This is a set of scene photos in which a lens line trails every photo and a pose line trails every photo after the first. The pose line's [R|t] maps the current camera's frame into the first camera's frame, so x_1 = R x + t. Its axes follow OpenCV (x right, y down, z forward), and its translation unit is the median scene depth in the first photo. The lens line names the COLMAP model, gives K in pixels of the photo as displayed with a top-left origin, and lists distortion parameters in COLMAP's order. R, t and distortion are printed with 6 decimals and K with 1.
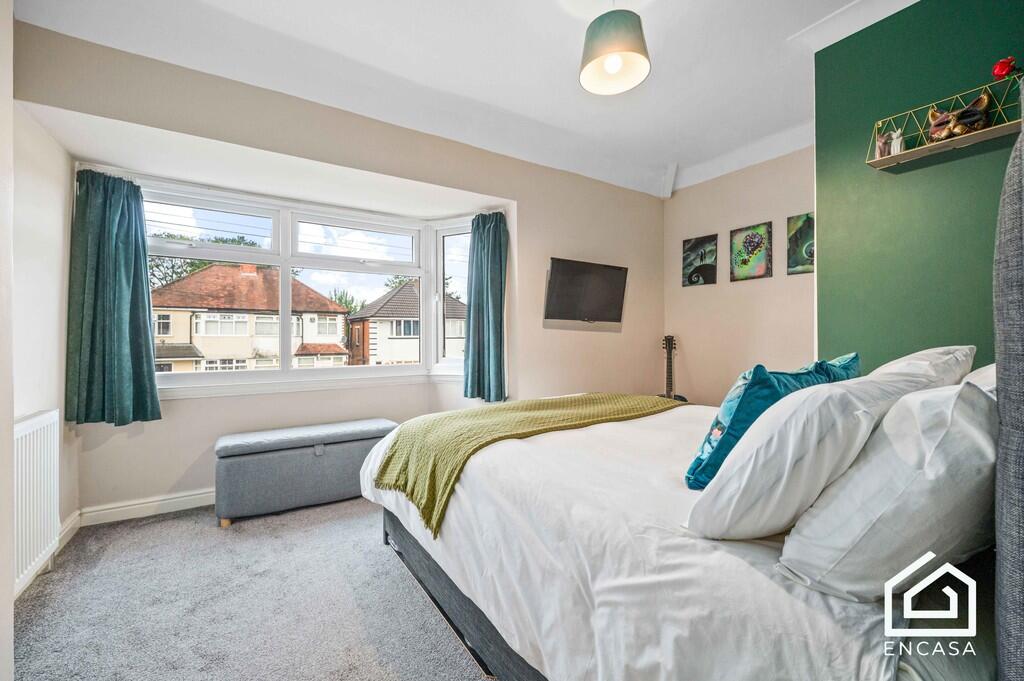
lens RADIAL K [[413.7, 0, 509.5], [0, 413.7, 340.8], [0, 0, 1]] dist [0.003135, -0.000305]
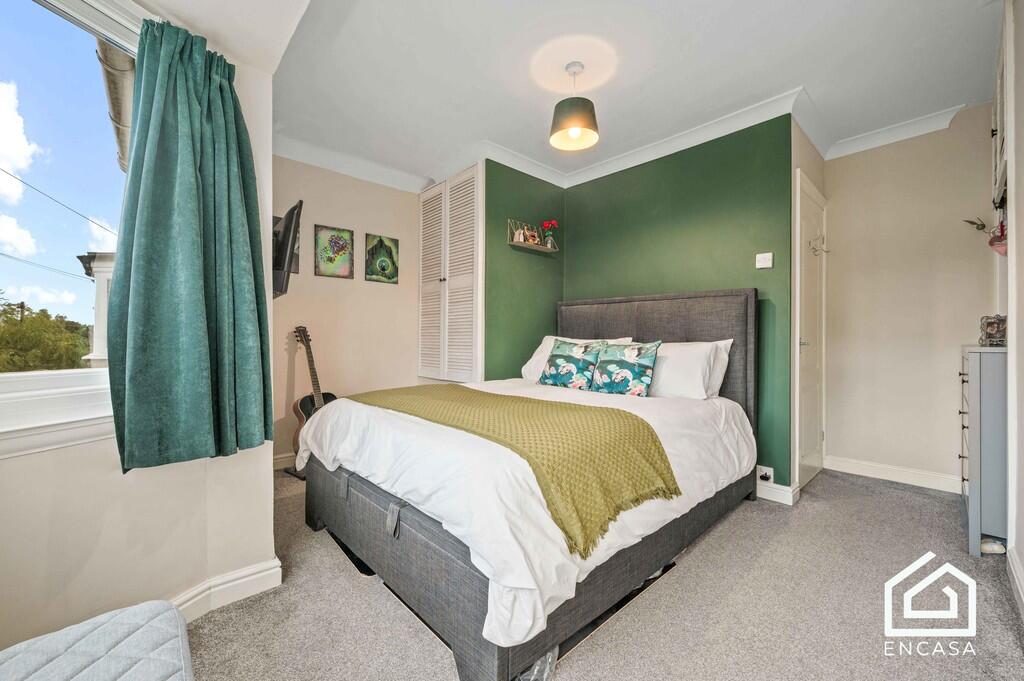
lens RADIAL K [[413.7, 0, 509.3], [0, 413.7, 341.1], [0, 0, 1]] dist [0.003135, -0.000305]
pose [[-0.163551, 0.000557, 0.986535, -0.561790], [0.000952, 0.999999, -0.000407, 0.018722], [-0.986534, 0.000873, -0.163552, 0.743676]]
